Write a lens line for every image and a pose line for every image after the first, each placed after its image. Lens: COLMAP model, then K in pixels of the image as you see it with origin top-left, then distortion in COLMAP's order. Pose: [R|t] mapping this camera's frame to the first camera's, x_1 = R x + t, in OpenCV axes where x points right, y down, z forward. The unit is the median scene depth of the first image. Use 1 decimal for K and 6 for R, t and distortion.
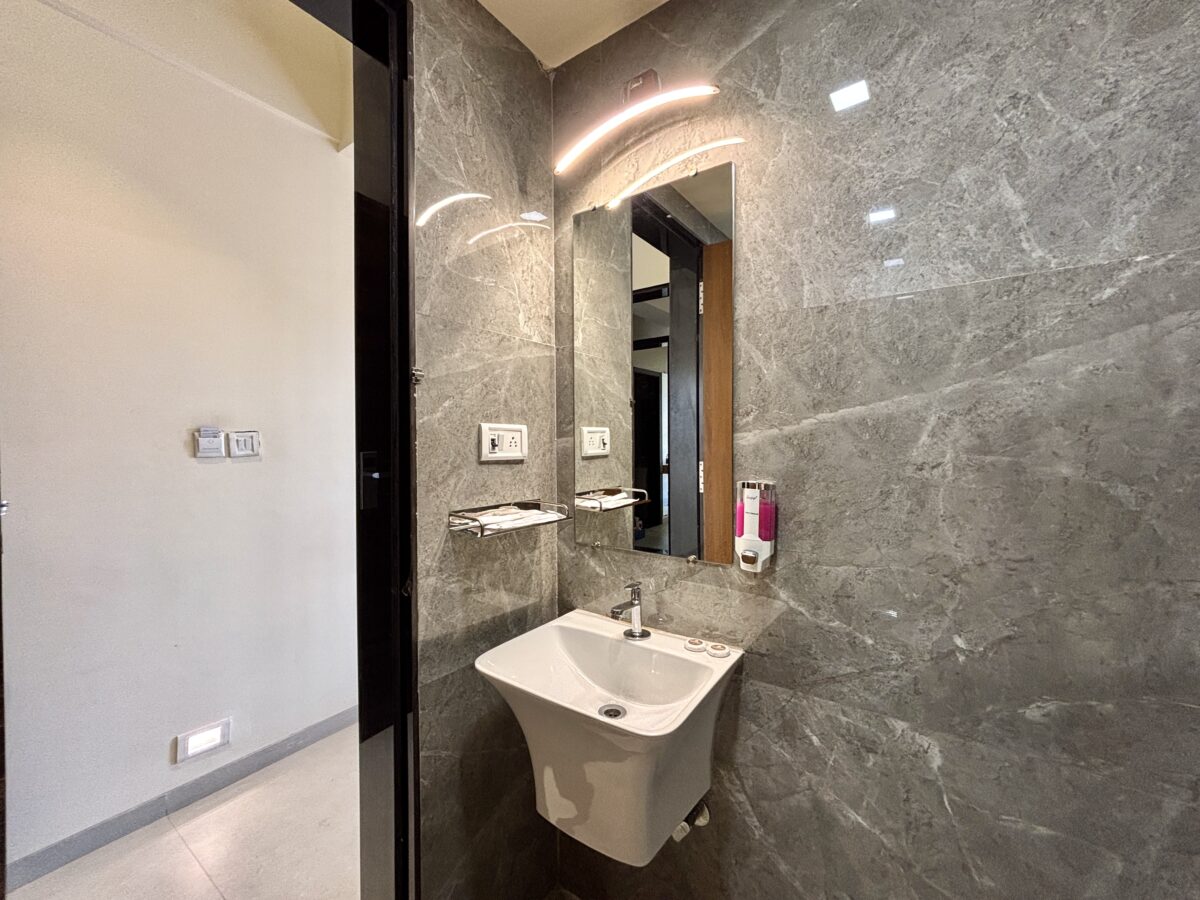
lens RADIAL K [[481.0, 0, 596.4], [0, 481.0, 448.7], [0, 0, 1]] dist [-0.002409, -0.000155]
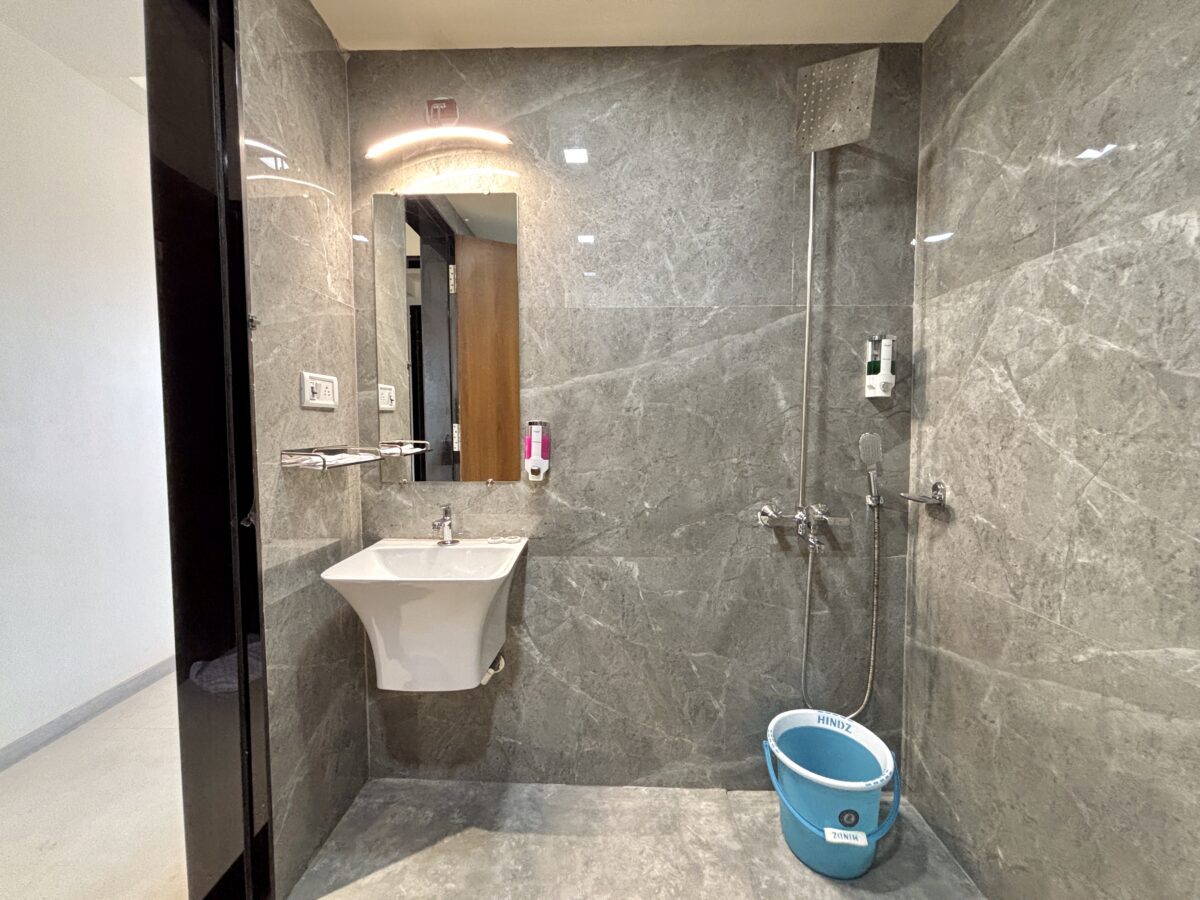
lens RADIAL K [[481.0, 0, 596.4], [0, 481.0, 448.7], [0, 0, 1]] dist [-0.002409, -0.000155]
pose [[0.826046, -0.028881, 0.562863, -0.348005], [0.004909, 0.999017, 0.044056, 0.086942], [-0.563582, -0.033629, 0.825376, -0.323622]]
